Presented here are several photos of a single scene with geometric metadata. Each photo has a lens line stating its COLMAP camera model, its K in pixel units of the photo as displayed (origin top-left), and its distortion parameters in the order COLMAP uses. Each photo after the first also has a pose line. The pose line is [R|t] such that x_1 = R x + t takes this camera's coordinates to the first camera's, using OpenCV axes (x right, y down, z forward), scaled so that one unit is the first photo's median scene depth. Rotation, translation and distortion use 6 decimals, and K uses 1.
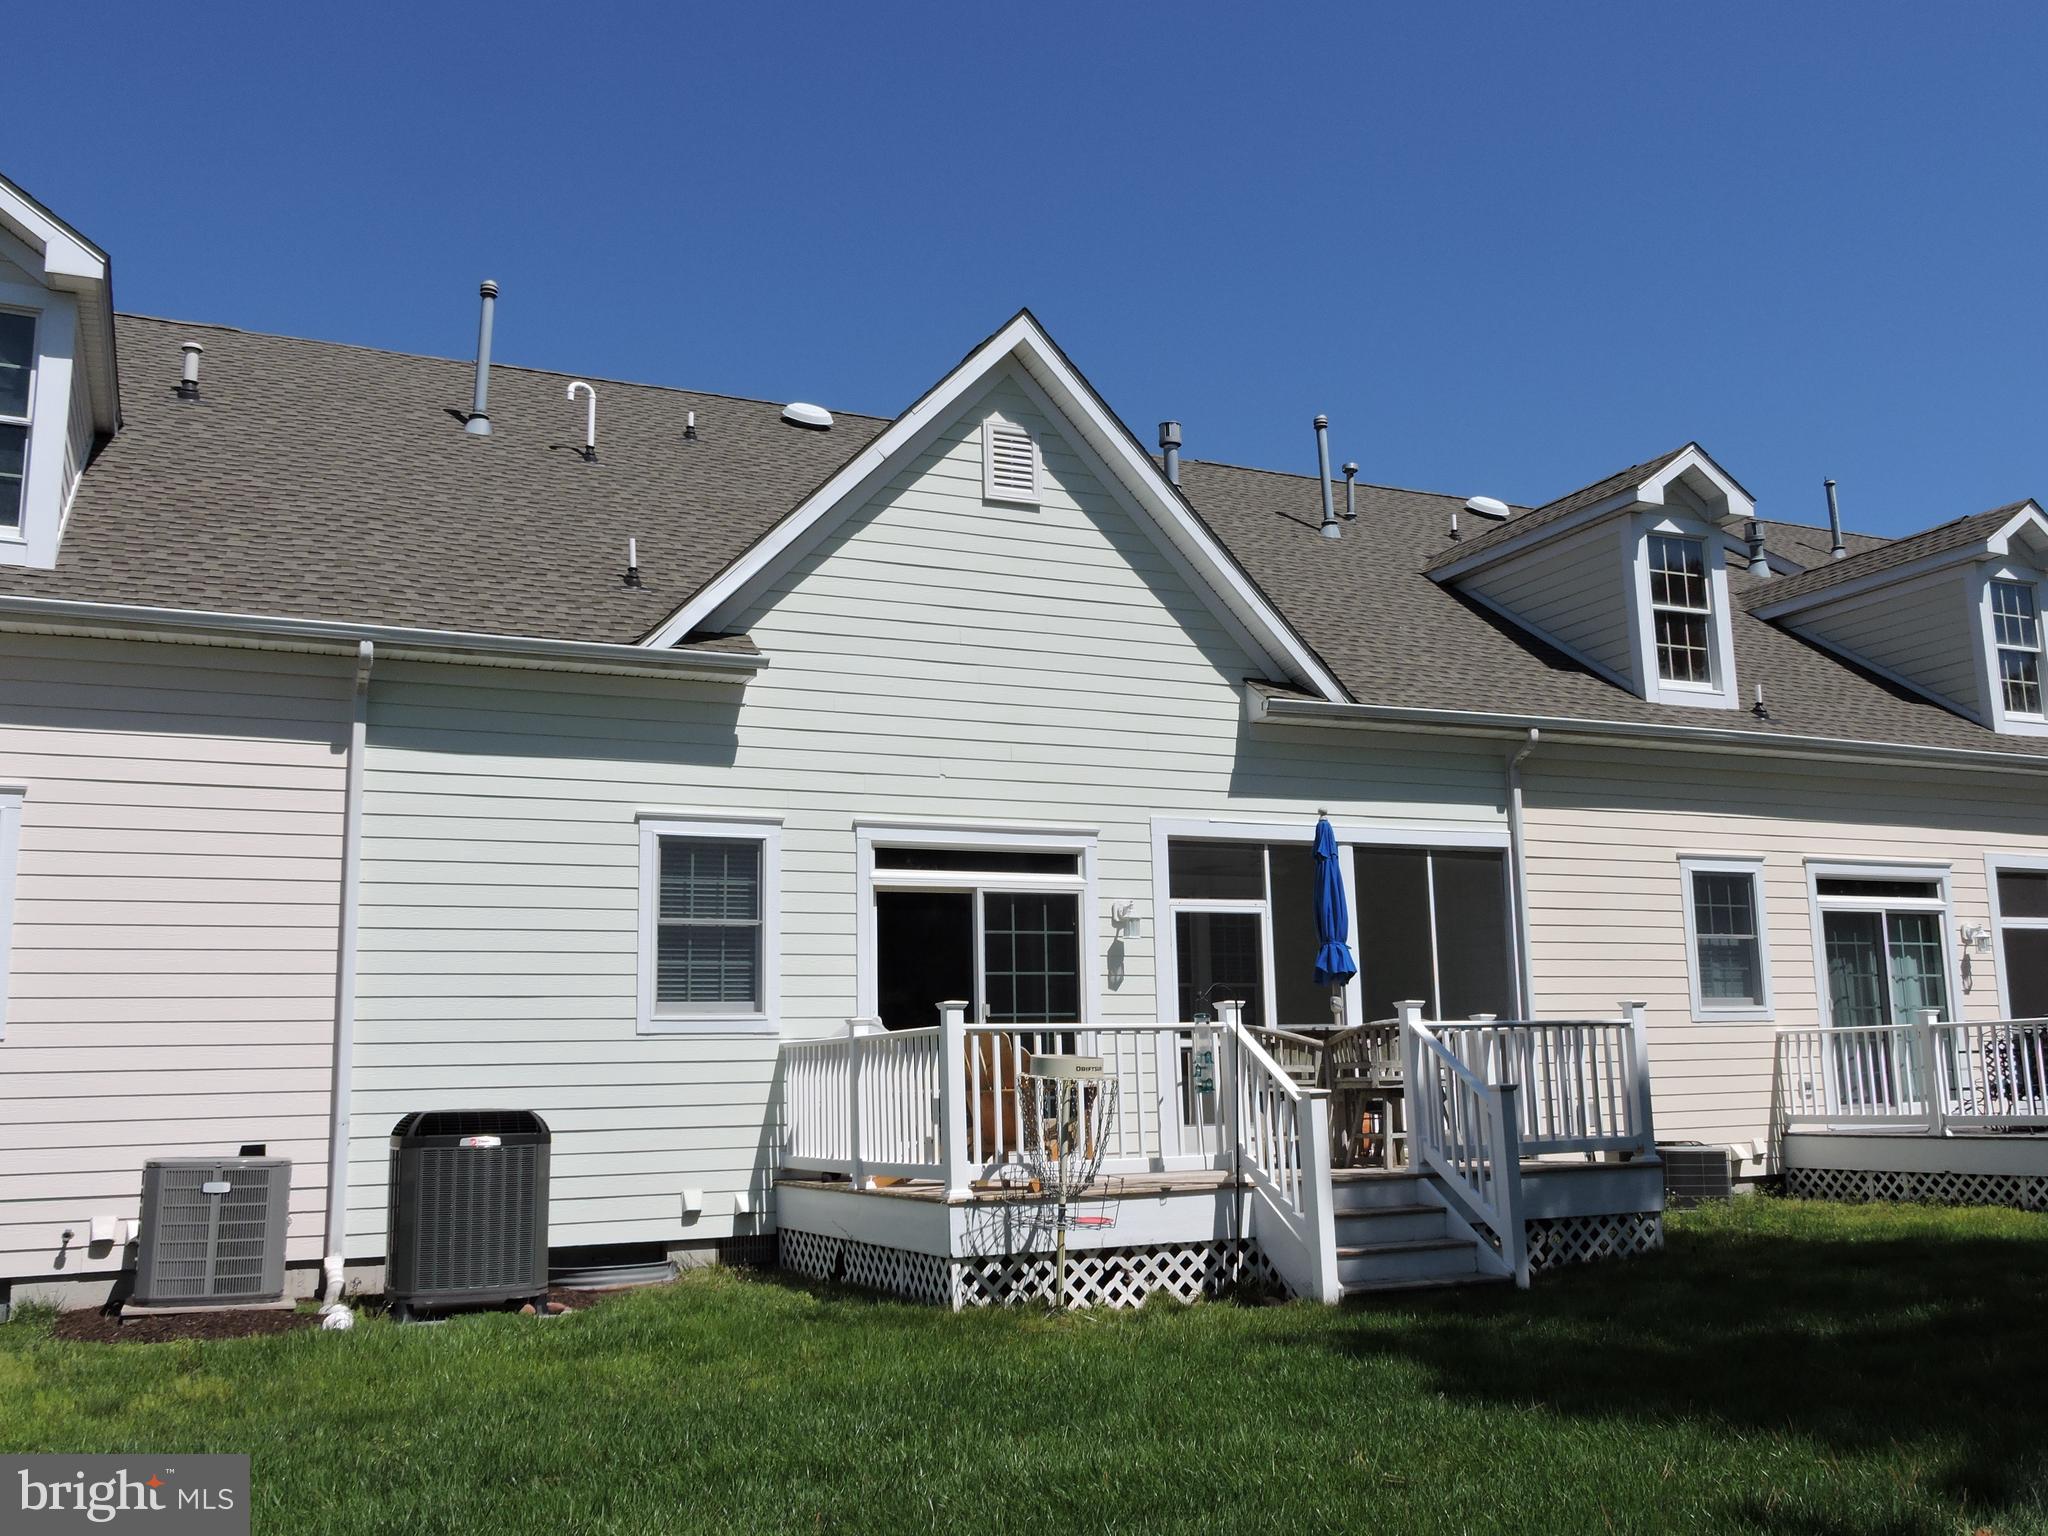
lens RADIAL K [[1771.4, 0, 1024.0], [0, 1771.4, 768.0], [0, 0, 1]] dist [-0.002115, -0.002152]
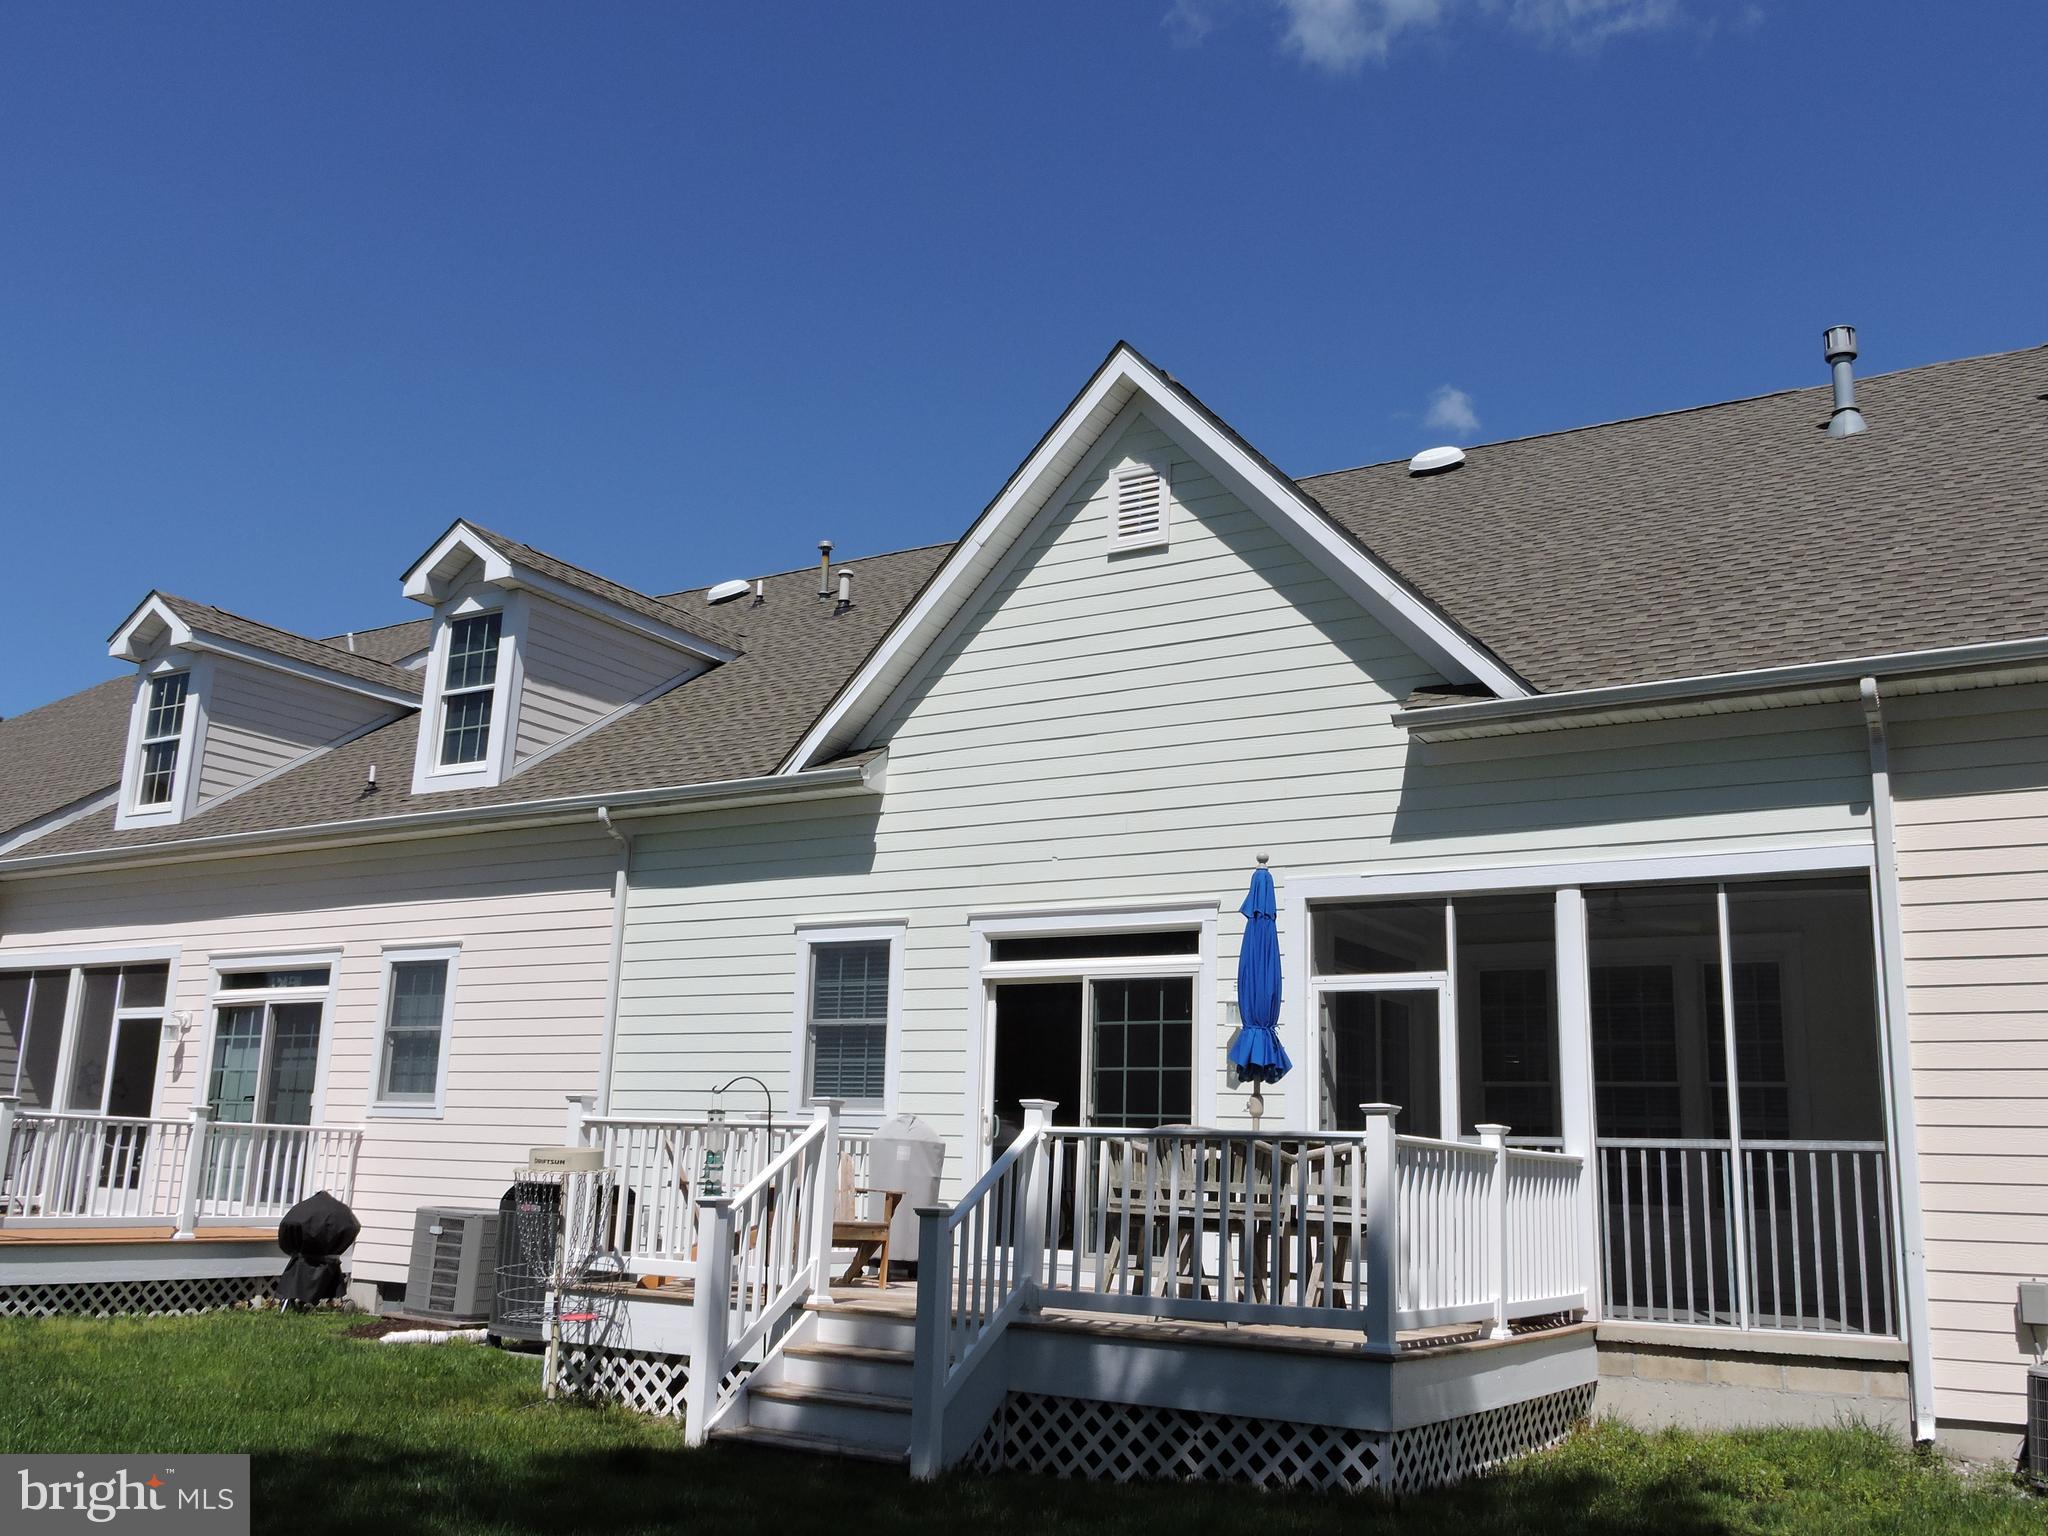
lens RADIAL K [[1771.4, 0, 1024.0], [0, 1771.4, 768.0], [0, 0, 1]] dist [-0.002115, -0.002152]
pose [[0.569710, -0.143035, -0.809303, 0.735926], [0.095315, 0.989593, -0.107802, 0.058562], [0.816300, -0.015723, 0.577414, 0.455603]]
